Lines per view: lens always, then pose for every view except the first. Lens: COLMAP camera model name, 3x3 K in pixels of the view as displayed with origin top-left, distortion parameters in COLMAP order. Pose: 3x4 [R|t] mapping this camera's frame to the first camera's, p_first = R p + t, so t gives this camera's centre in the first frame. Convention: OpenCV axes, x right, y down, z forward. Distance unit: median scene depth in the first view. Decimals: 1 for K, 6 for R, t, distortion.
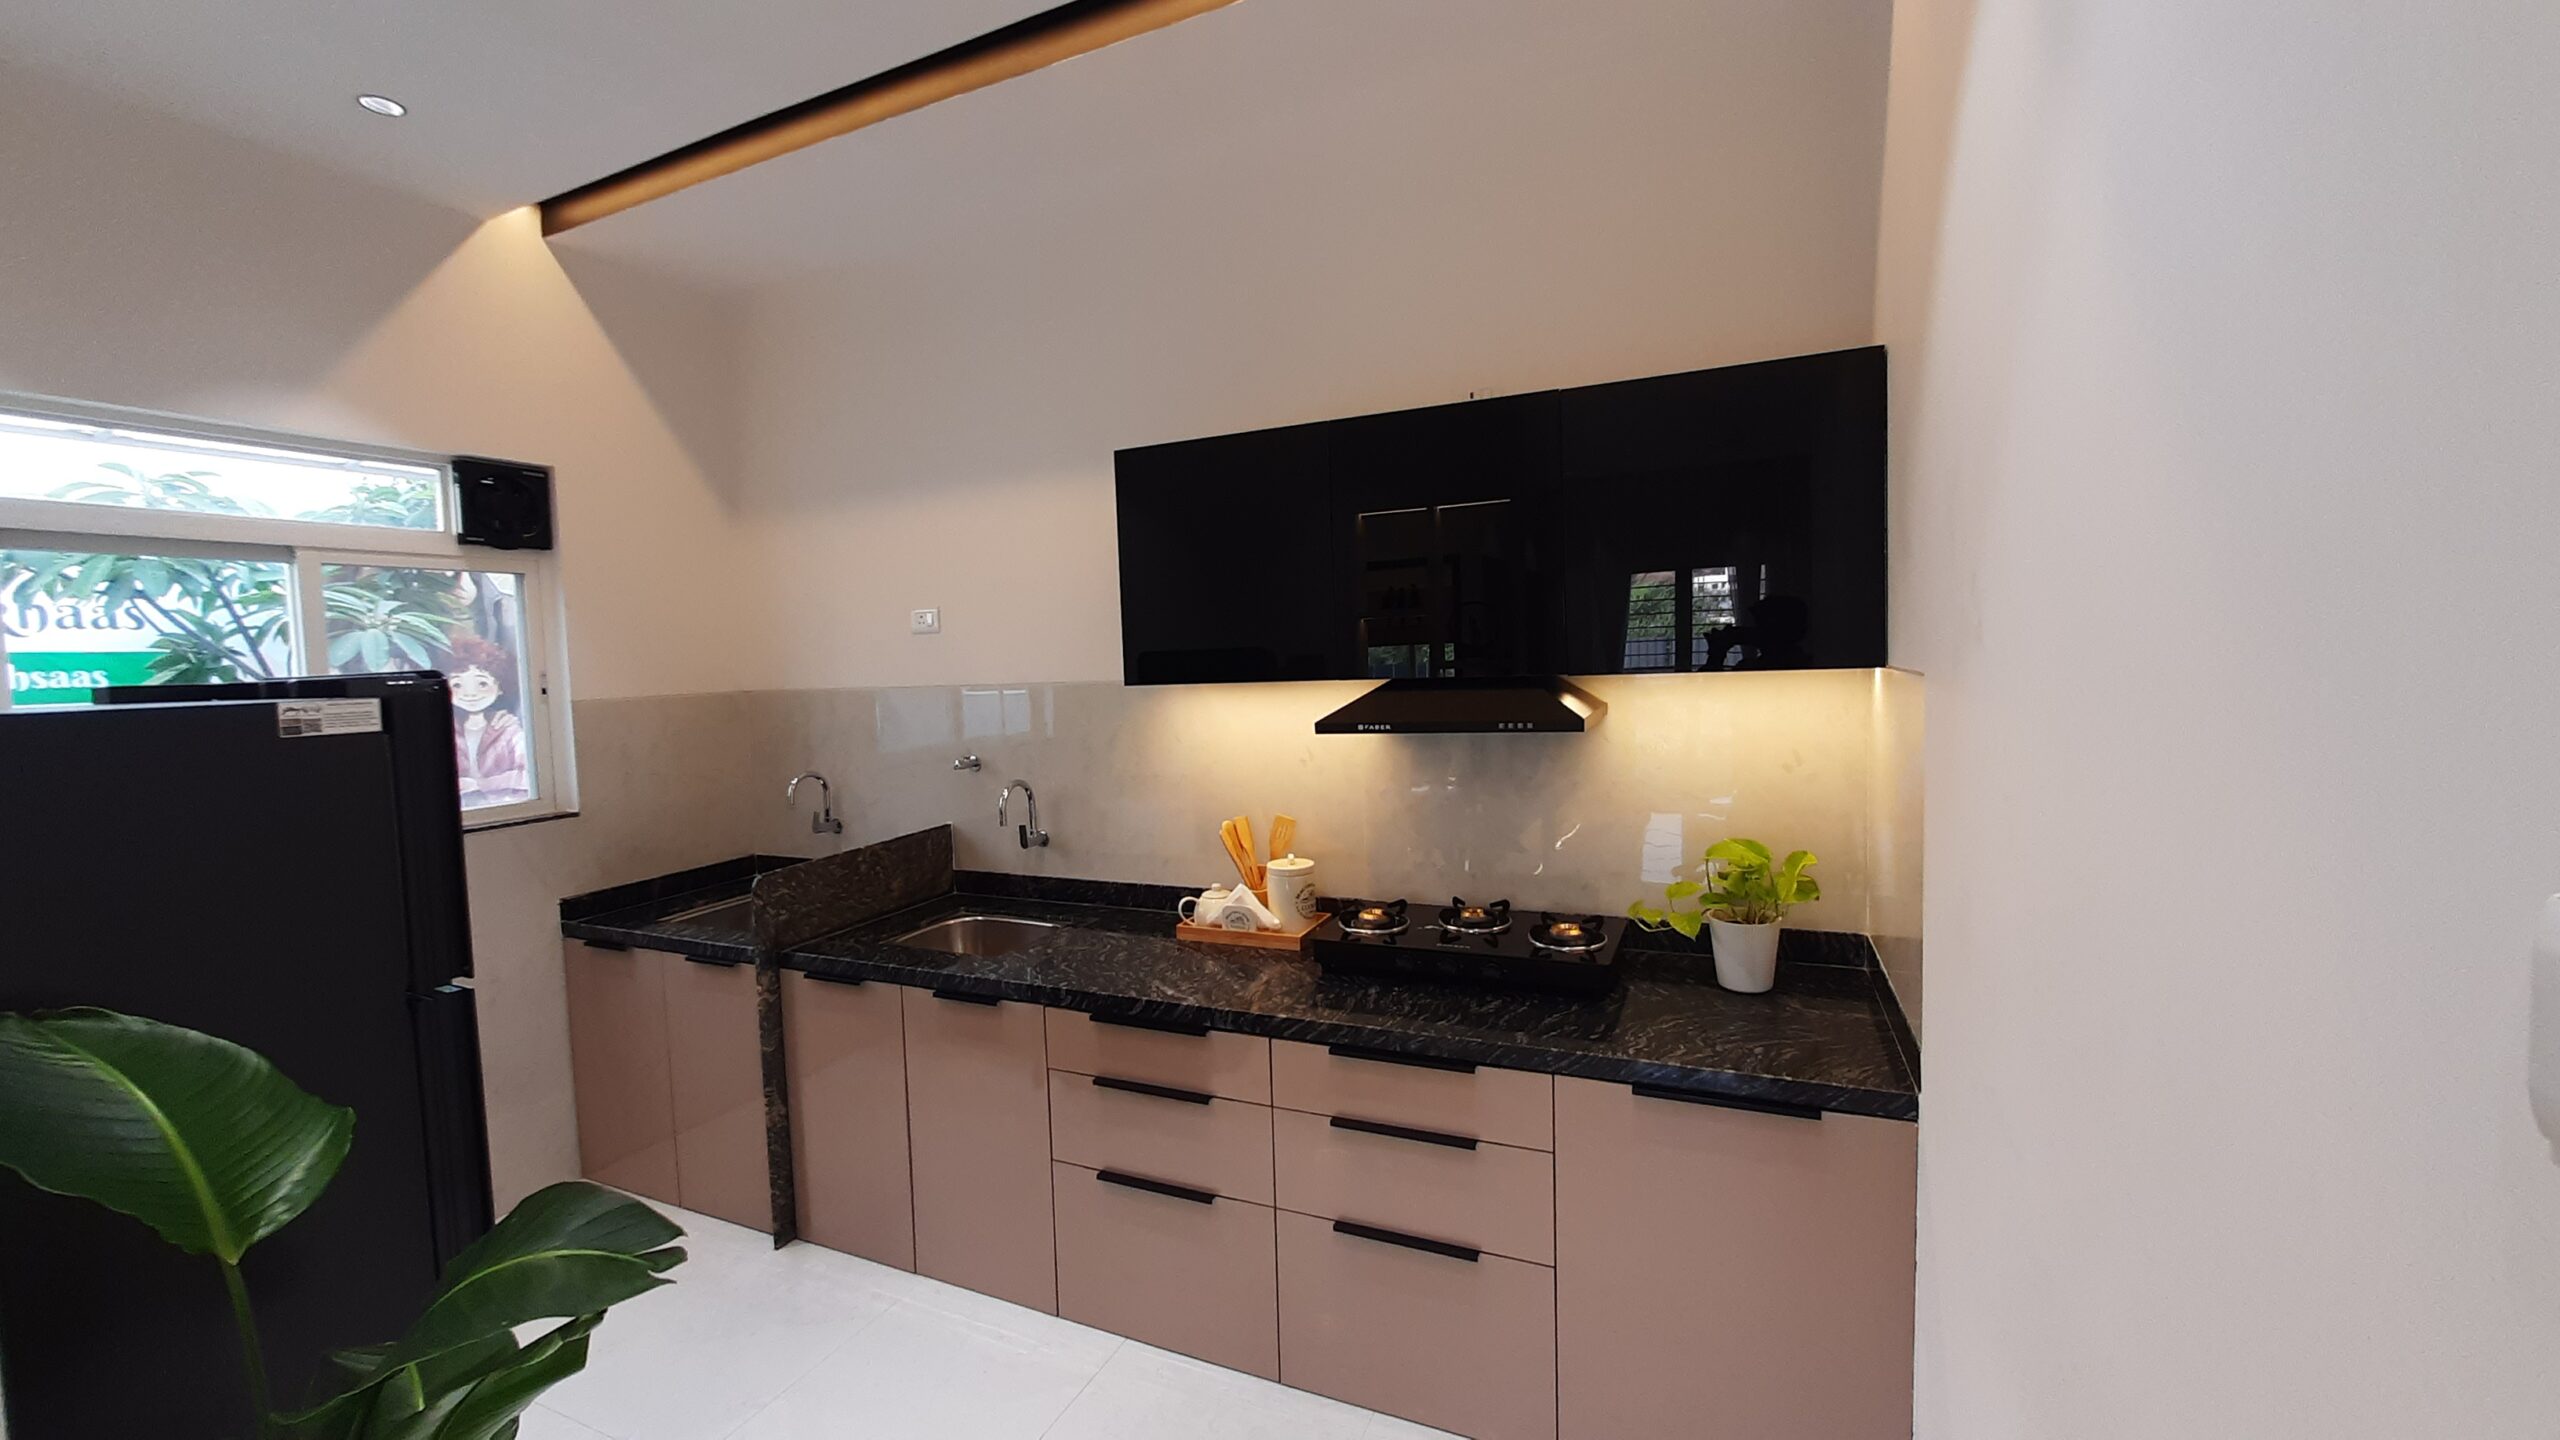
lens RADIAL K [[1006.7, 0, 1280.0], [0, 1006.7, 709.1], [0, 0, 1]] dist [-0.006671, -0.000103]
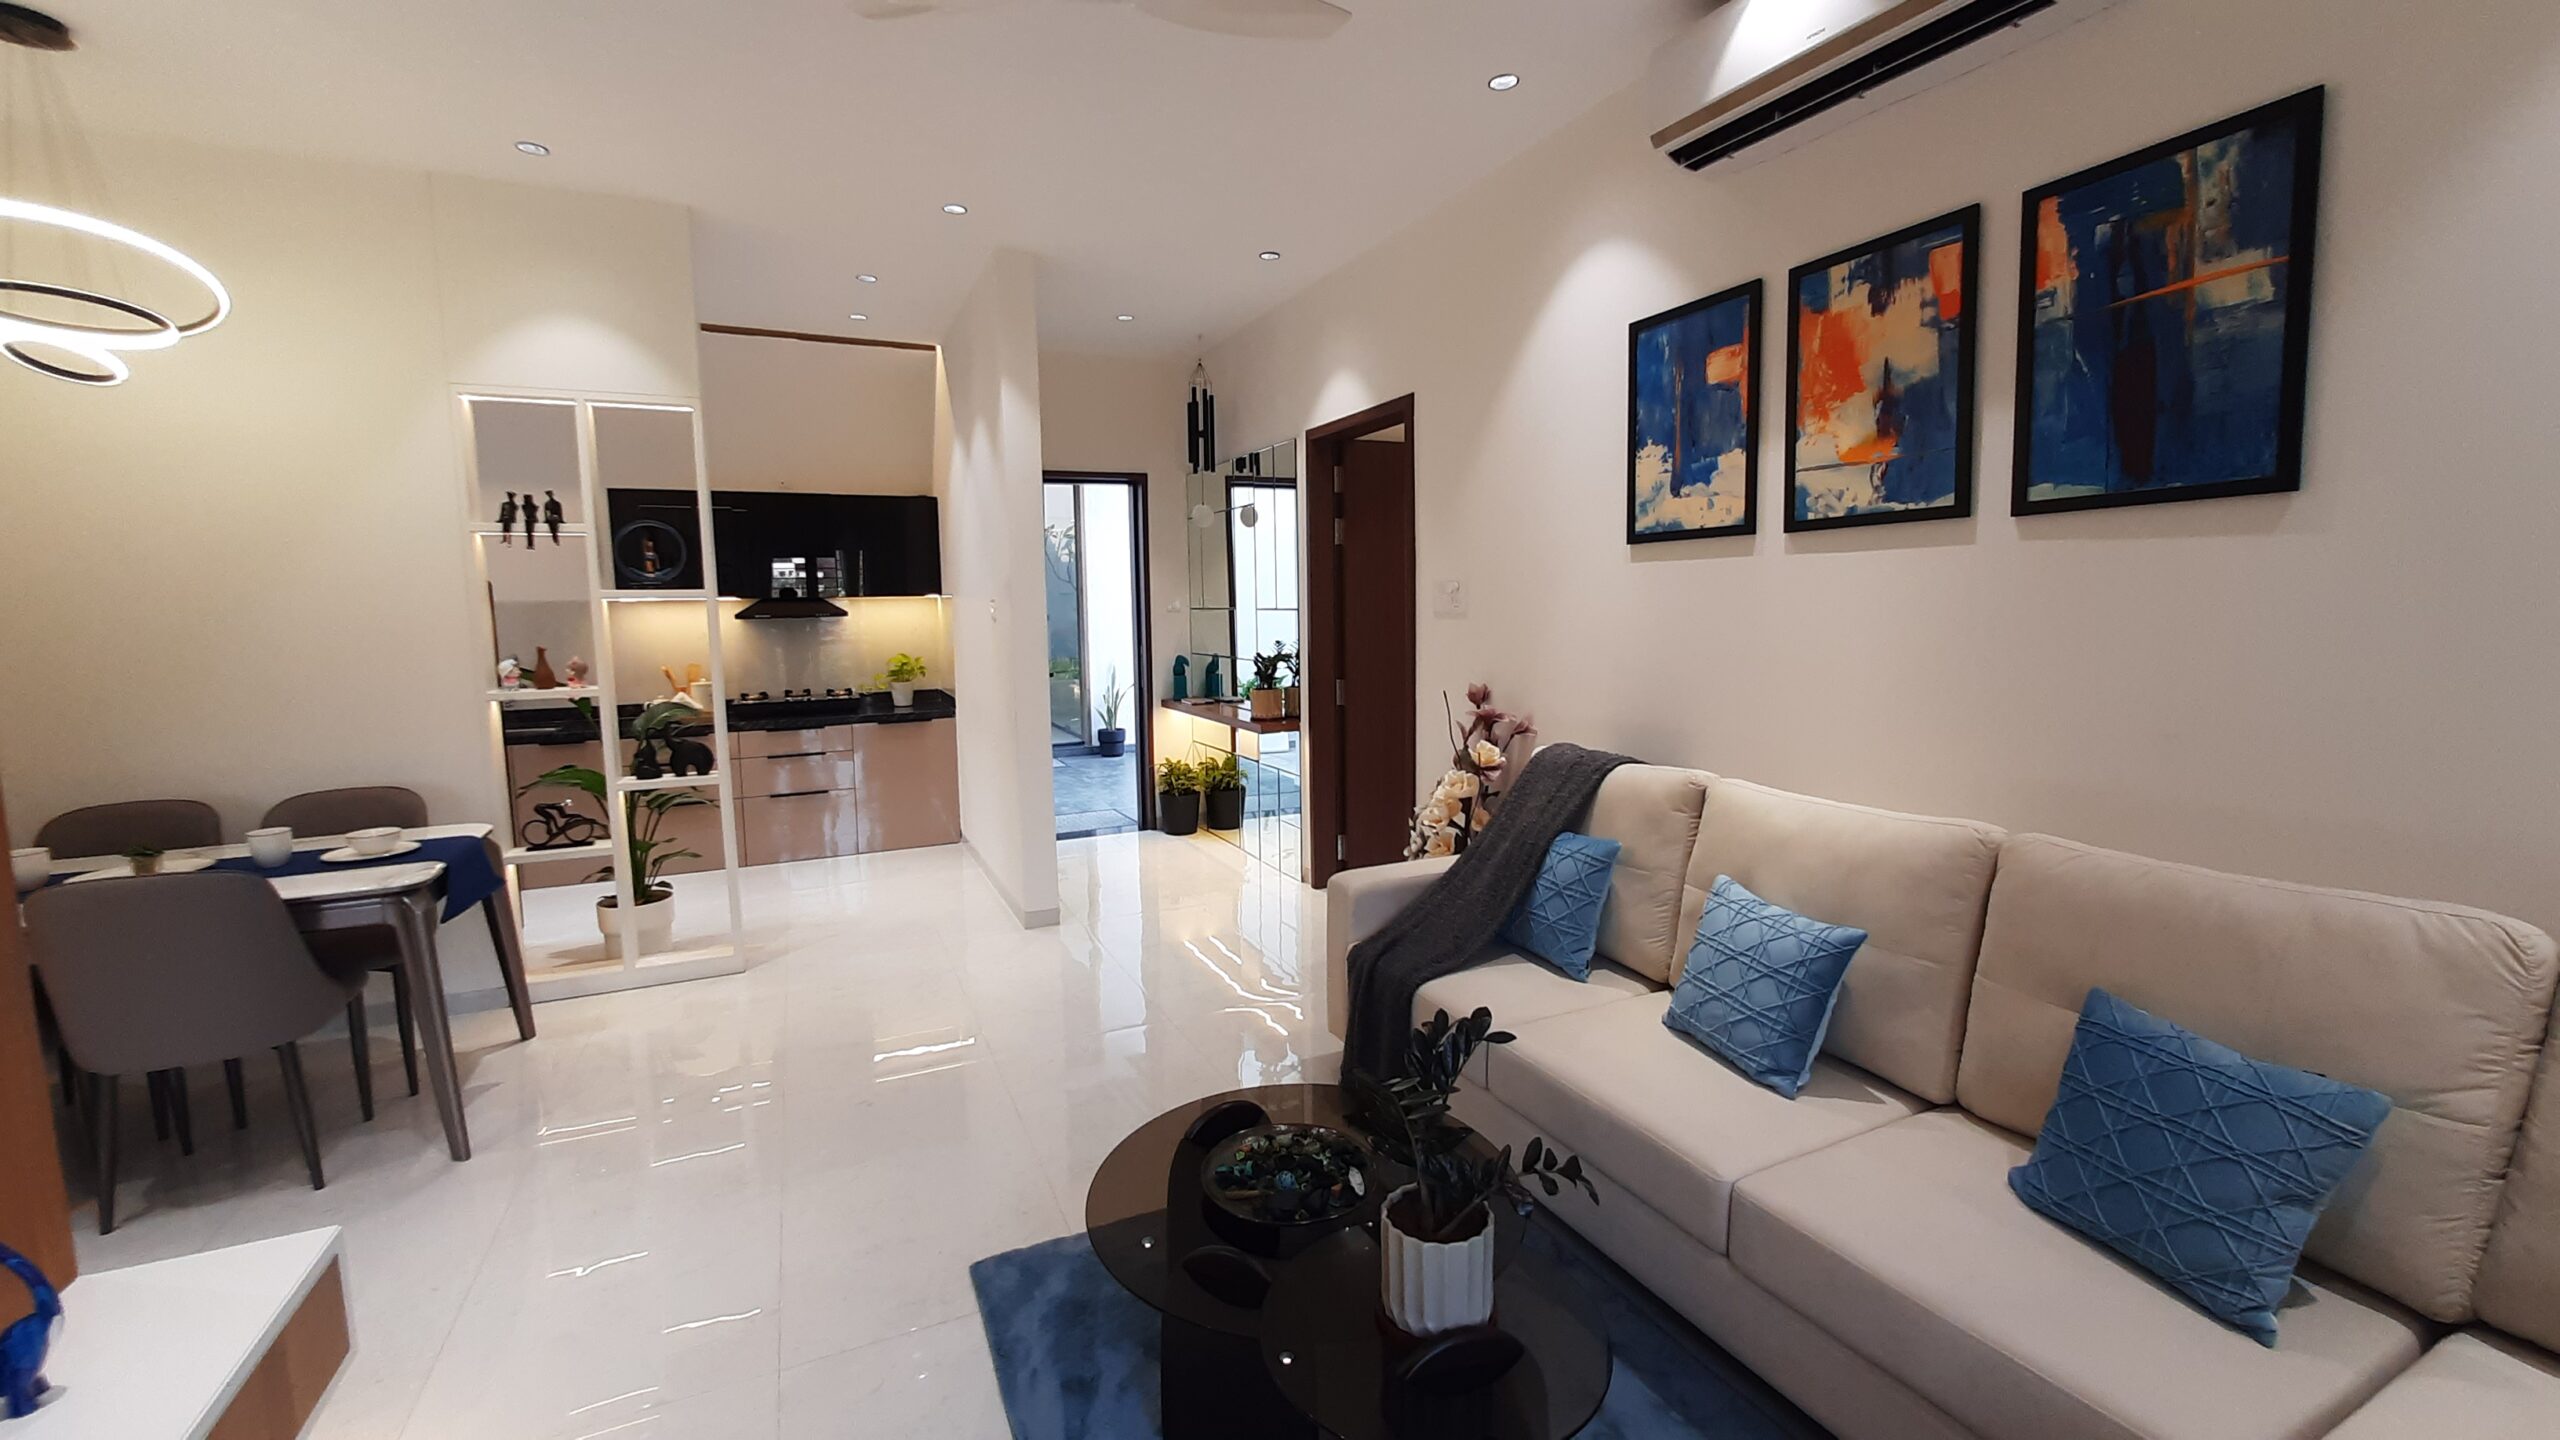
lens RADIAL K [[1006.7, 0, 1280.0], [0, 1006.7, 709.1], [0, 0, 1]] dist [-0.006671, -0.000103]
pose [[0.651471, -0.043019, 0.757453, -0.998744], [0.036950, 0.999005, 0.024958, 0.245270], [-0.757774, 0.011728, 0.652412, -1.666792]]
